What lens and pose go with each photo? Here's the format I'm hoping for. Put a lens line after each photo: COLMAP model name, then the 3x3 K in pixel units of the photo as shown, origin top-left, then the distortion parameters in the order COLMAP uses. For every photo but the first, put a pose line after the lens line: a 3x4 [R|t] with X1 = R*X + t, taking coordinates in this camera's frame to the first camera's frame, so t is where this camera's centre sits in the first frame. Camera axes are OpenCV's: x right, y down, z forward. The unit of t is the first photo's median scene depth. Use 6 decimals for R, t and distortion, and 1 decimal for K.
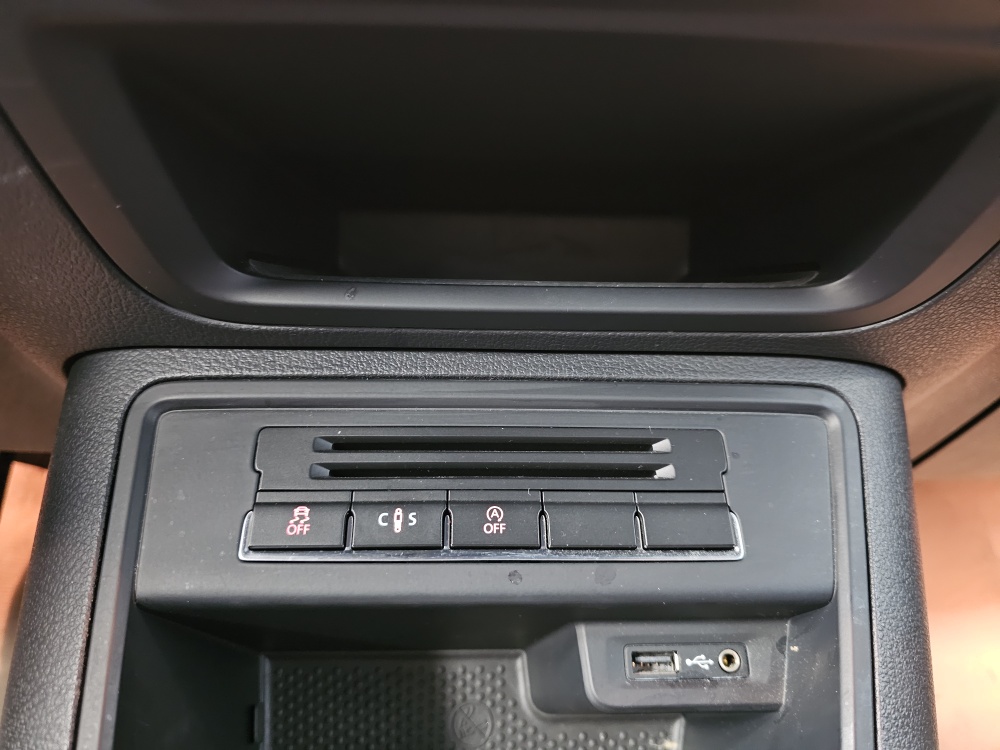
lens RADIAL K [[687.8, 0, 494.9], [0, 687.8, 374.1], [0, 0, 1]] dist [0.051917, -0.049218]
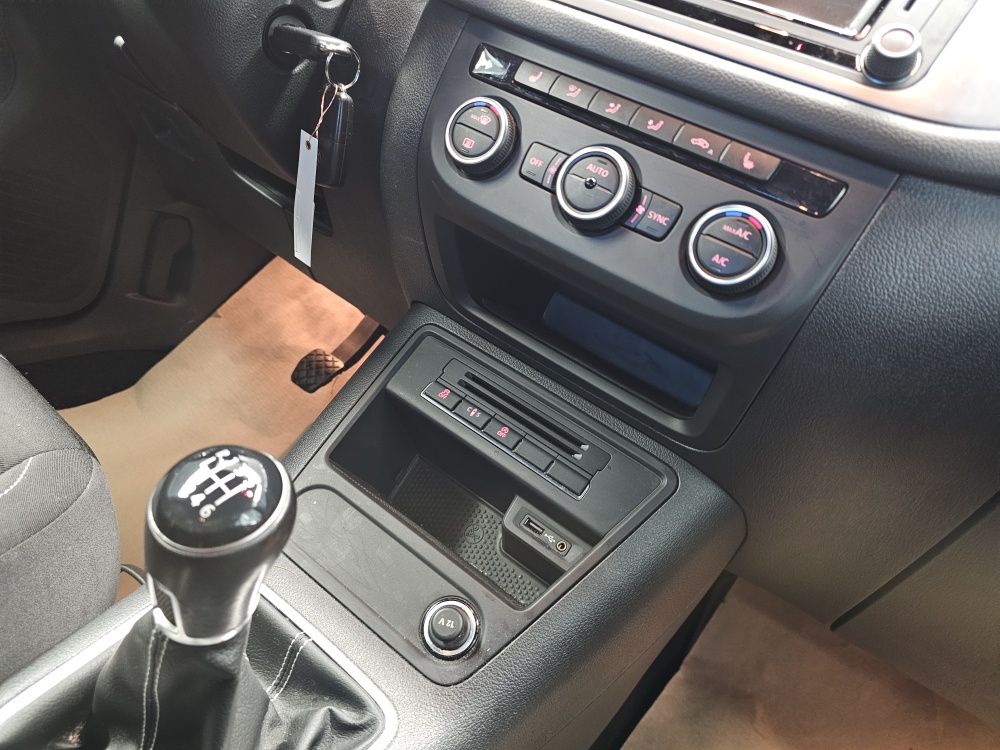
lens RADIAL K [[687.8, 0, 498.1], [0, 687.8, 368.0], [0, 0, 1]] dist [0.051917, -0.049218]
pose [[0.781034, 0.467978, -0.413500, 0.859213], [-0.493144, 0.868429, 0.051376, -0.100658], [0.383139, 0.163789, 0.909053, -1.236100]]
